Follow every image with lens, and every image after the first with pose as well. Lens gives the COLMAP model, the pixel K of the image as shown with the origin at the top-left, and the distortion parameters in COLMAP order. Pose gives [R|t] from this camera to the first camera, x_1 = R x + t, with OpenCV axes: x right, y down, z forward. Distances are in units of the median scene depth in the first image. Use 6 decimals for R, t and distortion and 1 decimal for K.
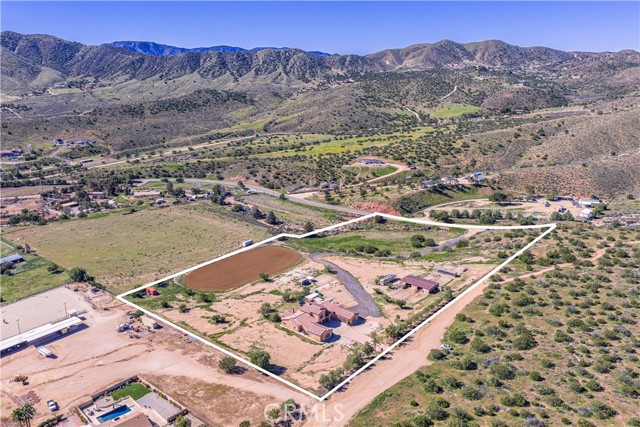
lens RADIAL K [[528.3, 0, 320.1], [0, 528.3, 213.4], [0, 0, 1]] dist [0.003171, -0.010550]
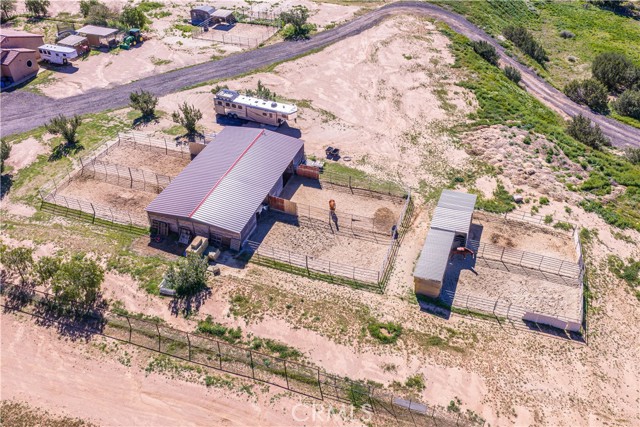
lens RADIAL K [[528.3, 0, 320.9], [0, 528.3, 213.5], [0, 0, 1]] dist [0.003171, -0.010550]
pose [[0.369343, 0.602033, -0.707914, 0.311577], [-0.257107, 0.798241, 0.544709, 0.014489], [0.893019, -0.019175, 0.449611, 0.802813]]
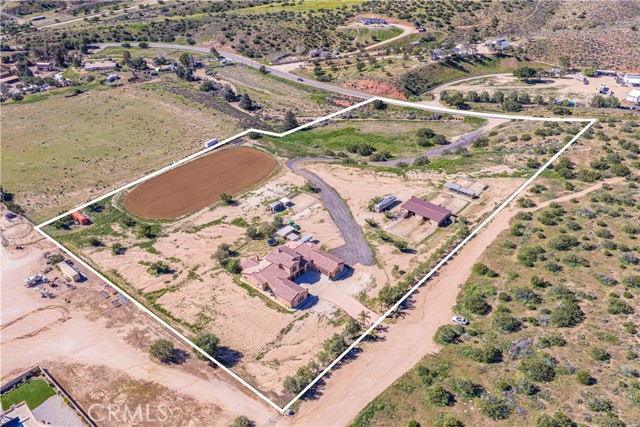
lens RADIAL K [[528.3, 0, 319.5], [0, 528.3, 213.3], [0, 0, 1]] dist [0.003171, -0.010550]
pose [[0.999995, -0.002149, -0.002404, 0.029989], [0.002721, 0.962340, 0.271835, -0.062912], [0.001730, -0.271840, 0.962341, 0.224519]]
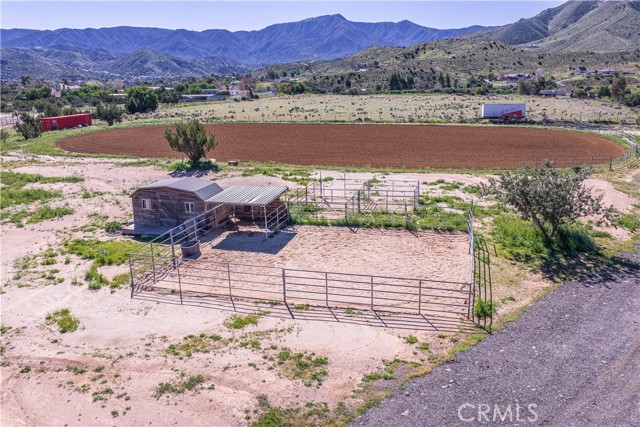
lens RADIAL K [[528.3, 0, 320.4], [0, 528.3, 212.9], [0, 0, 1]] dist [0.003171, -0.010550]
pose [[0.469739, 0.256155, -0.844825, 0.066874], [-0.240409, 0.957927, 0.156776, 0.095141], [0.849440, 0.129460, 0.511558, 0.861812]]
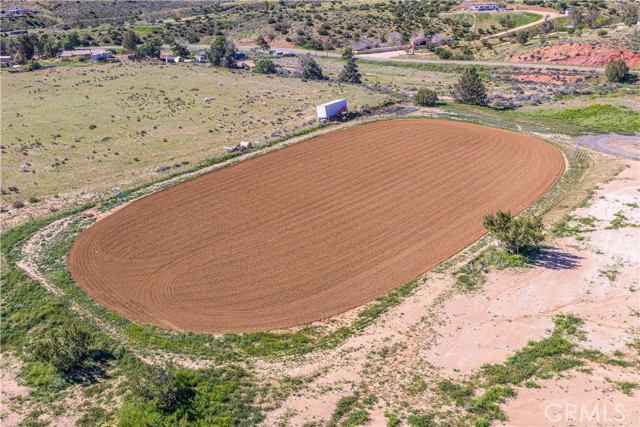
lens RADIAL K [[528.3, 0, 320.2], [0, 528.3, 214.1], [0, 0, 1]] dist [0.003171, -0.010550]
pose [[0.999991, -0.003508, -0.002369, -0.155083], [0.003801, 0.990492, 0.137517, 0.080332], [0.001864, -0.137525, 0.990497, 0.747912]]
